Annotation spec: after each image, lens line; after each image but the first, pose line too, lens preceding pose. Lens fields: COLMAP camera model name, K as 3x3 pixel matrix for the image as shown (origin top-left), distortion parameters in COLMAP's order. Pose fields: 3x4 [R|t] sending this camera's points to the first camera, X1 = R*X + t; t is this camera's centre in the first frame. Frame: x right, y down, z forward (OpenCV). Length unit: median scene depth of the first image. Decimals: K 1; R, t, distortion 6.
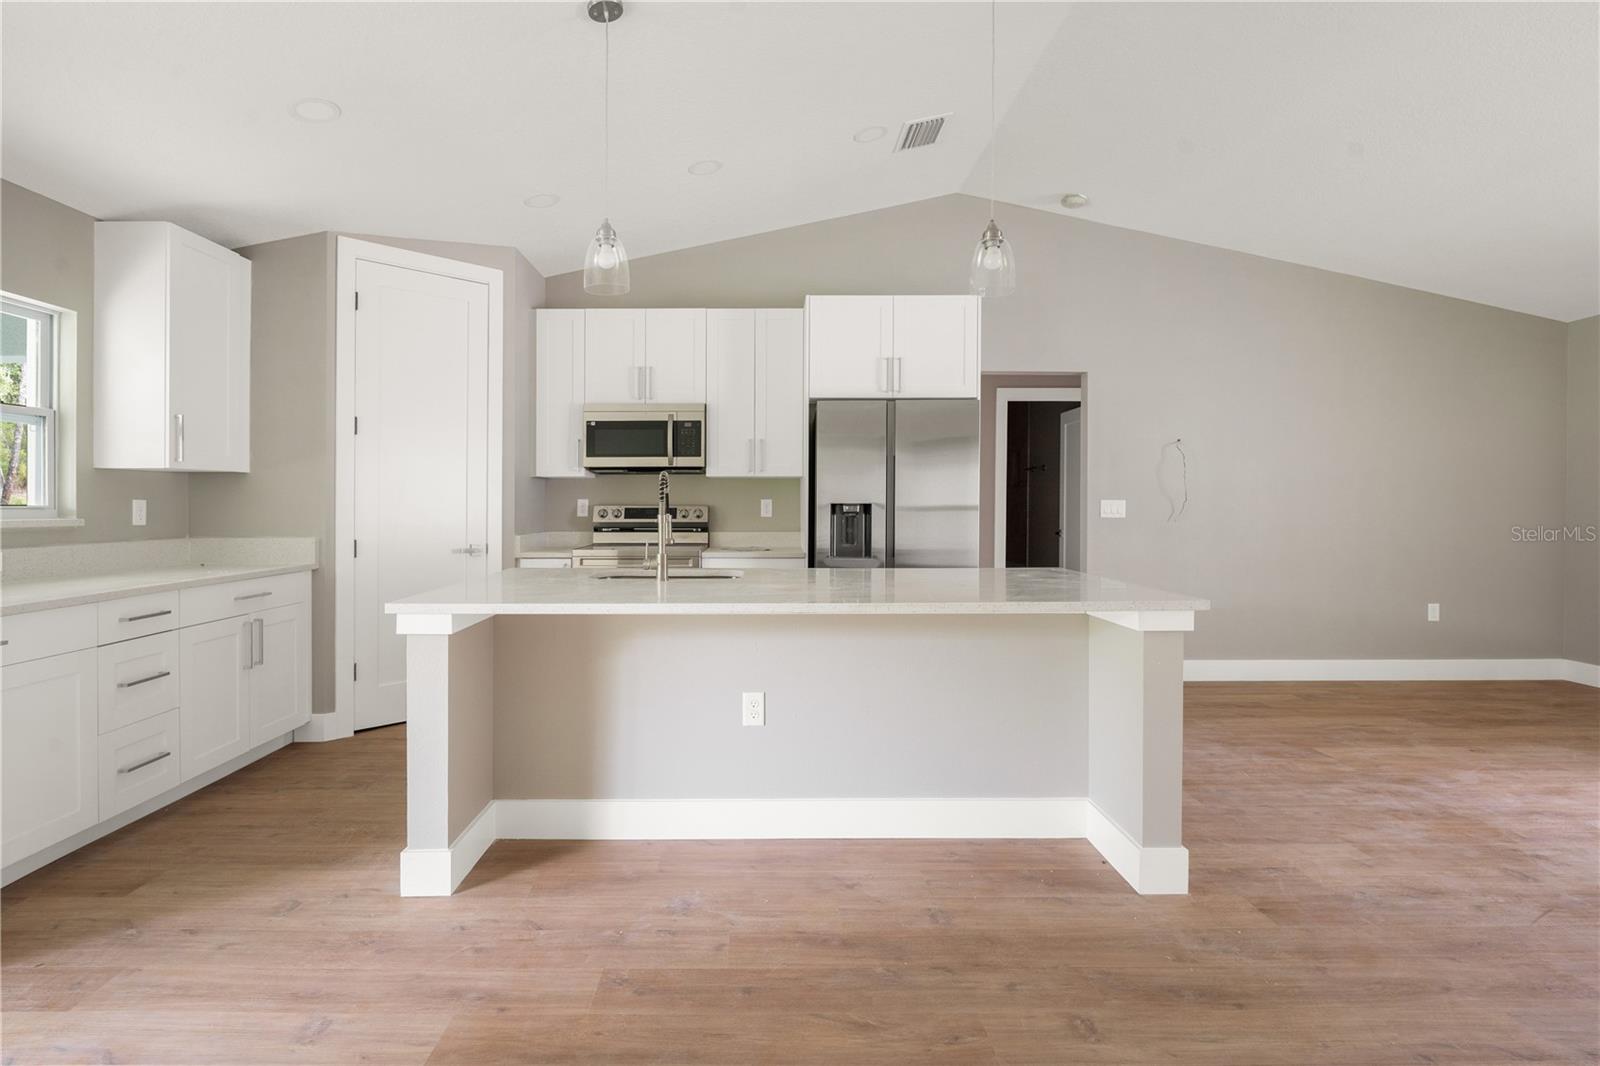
lens RADIAL K [[803.3, 0, 753.5], [0, 803.3, 509.1], [0, 0, 1]] dist [-0.009847, -0.000034]
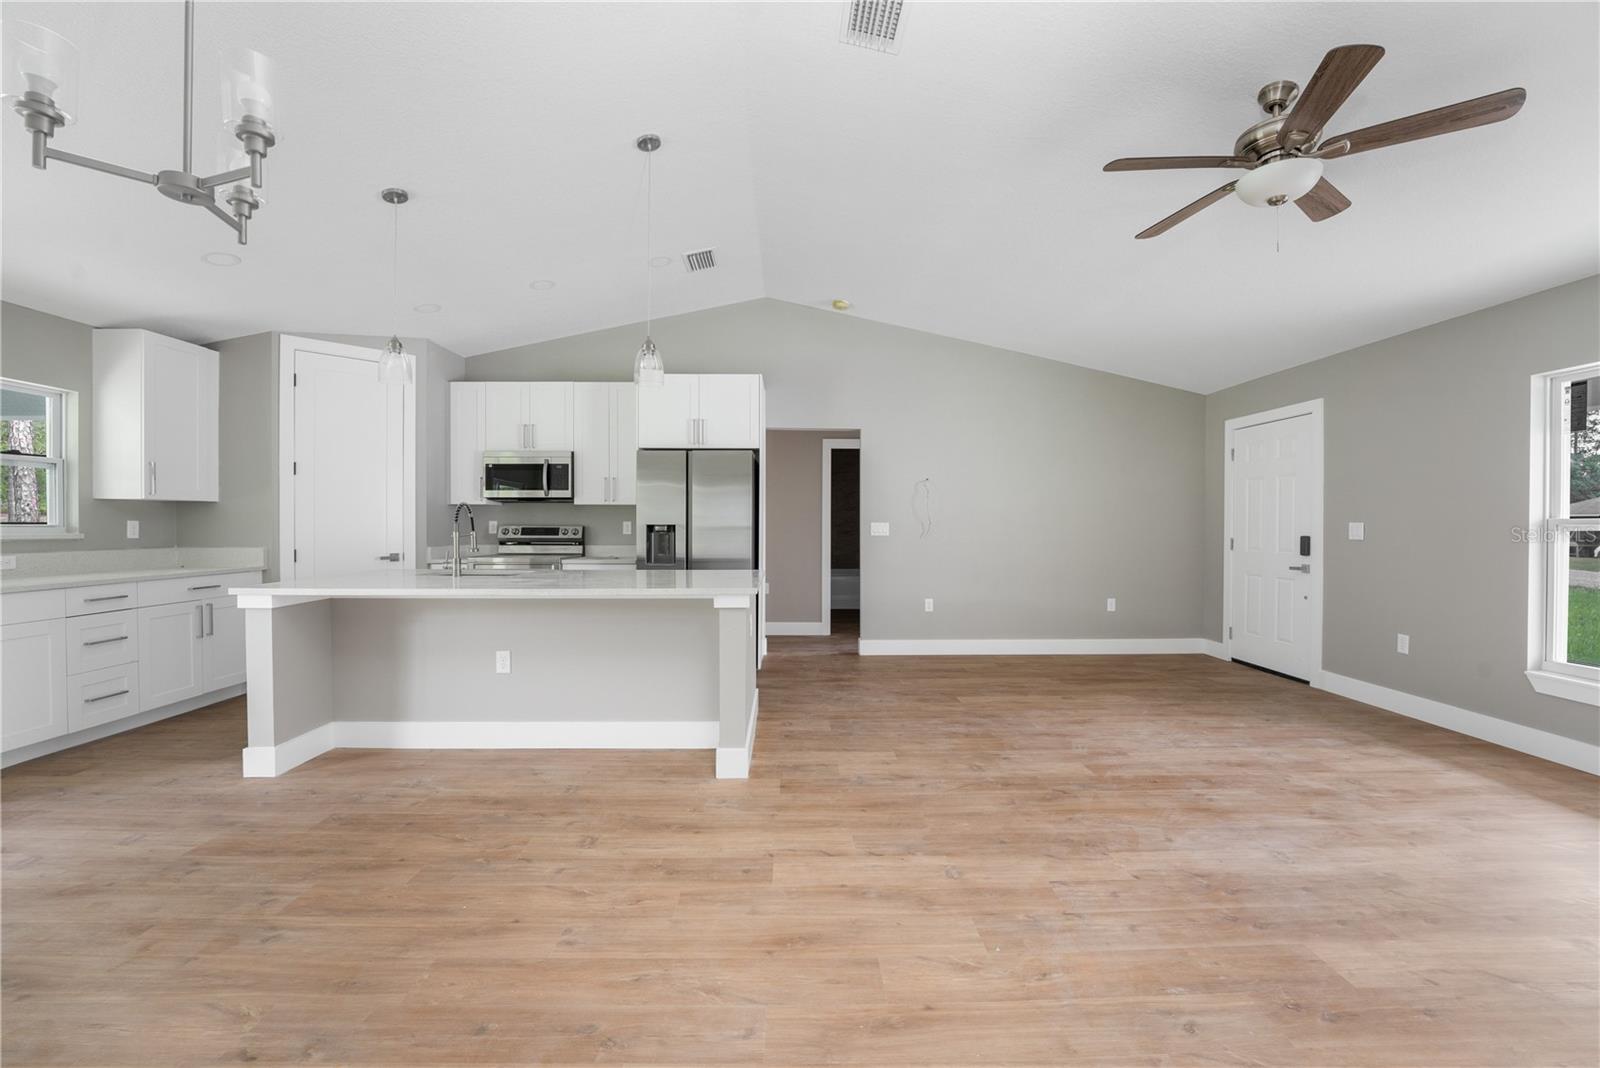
lens RADIAL K [[660.8, 0, 791.6], [0, 660.8, 534.5], [0, 0, 1]] dist [-0.033244, 0.004994]
pose [[0.999828, 0.002922, 0.018316, 0.367855], [-0.003073, 0.999962, 0.008202, 0.000110], [-0.018291, -0.008257, 0.999799, -0.162872]]
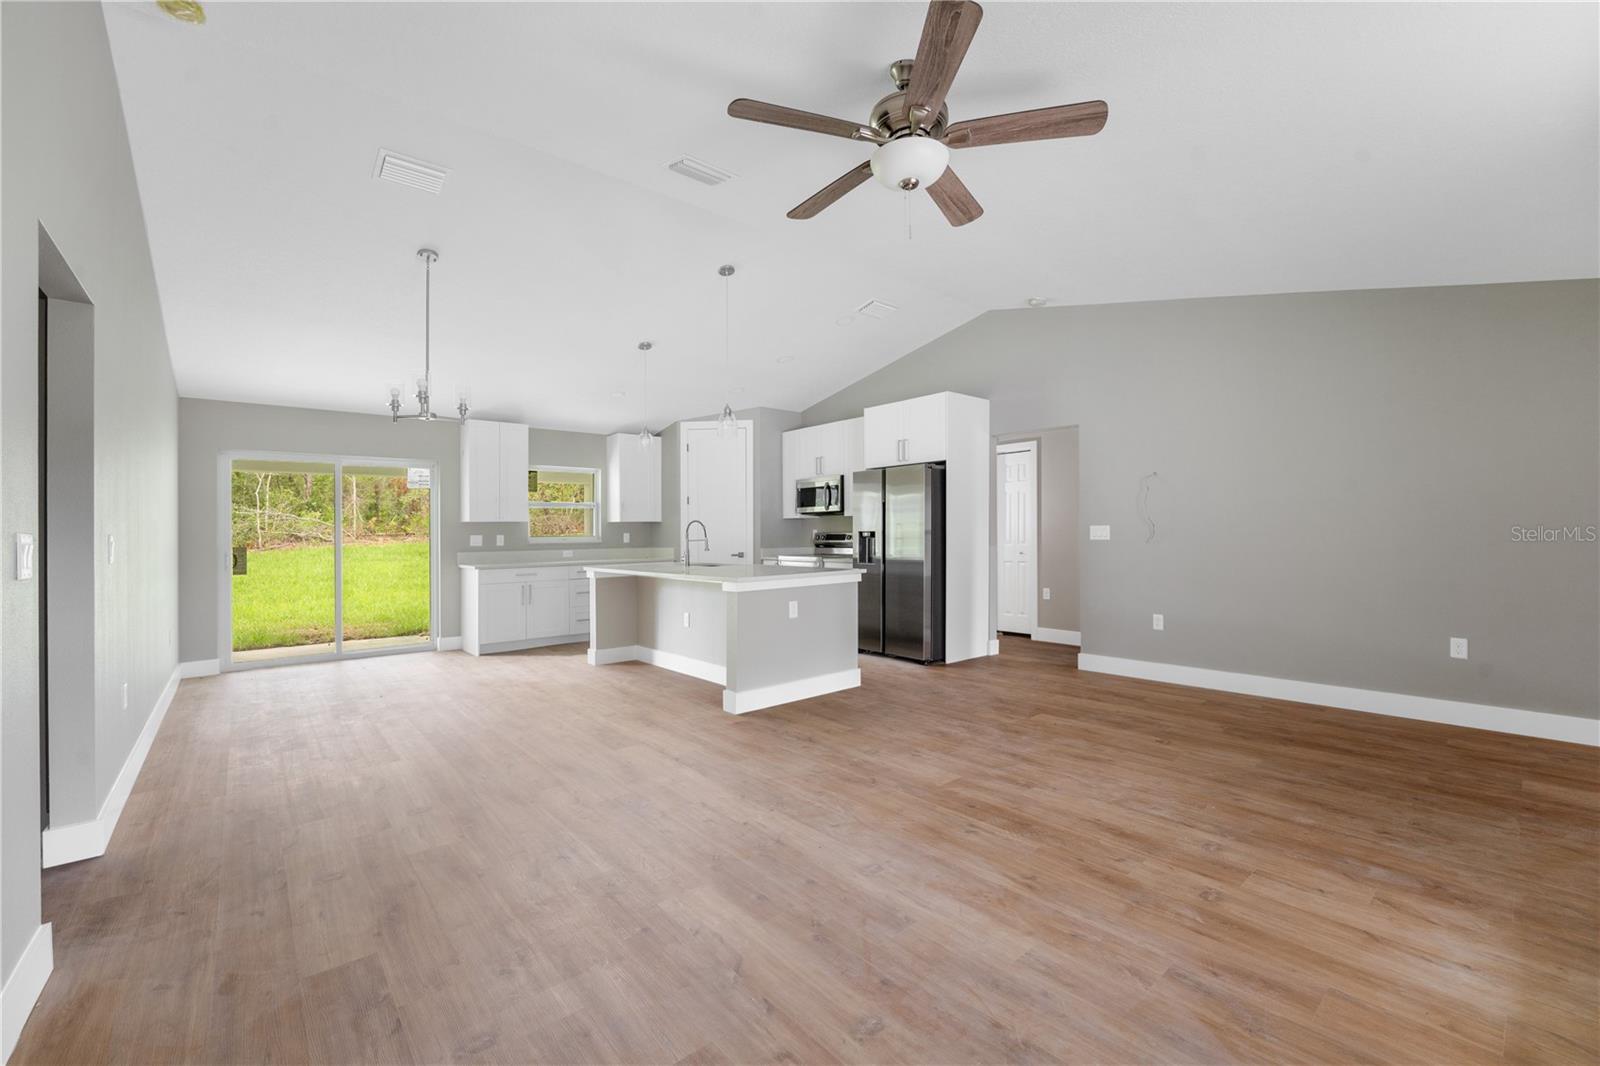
lens RADIAL K [[659.3, 0, 793.4], [0, 659.3, 520.6], [0, 0, 1]] dist [-0.023984, 0.000163]
pose [[0.648179, -0.022246, -0.761163, 1.214528], [0.007038, 0.999706, -0.023224, 0.002178], [0.761455, 0.009696, 0.648145, -0.019015]]
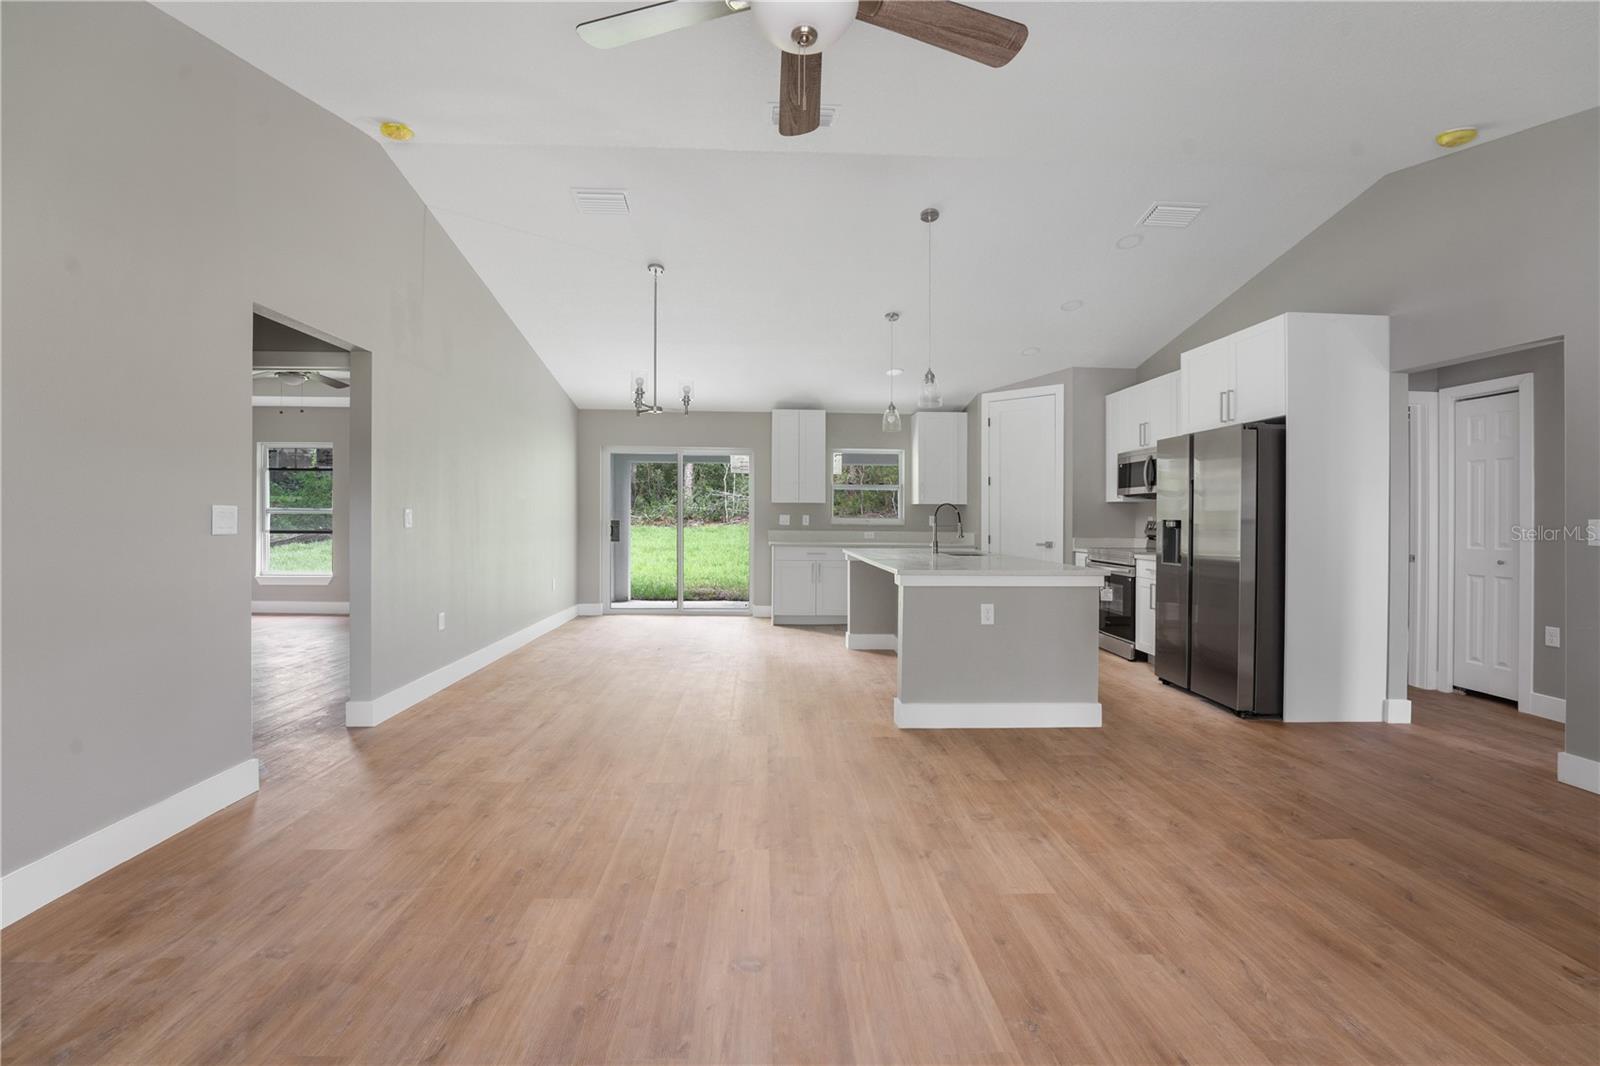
lens RADIAL K [[660.8, 0, 784.0], [0, 660.8, 501.1], [0, 0, 1]] dist [-0.017455, 0.000071]
pose [[0.039921, -0.022078, -0.998959, 1.255516], [-0.018008, 0.999578, -0.022811, -0.002120], [0.999041, 0.018900, 0.039506, 0.404815]]
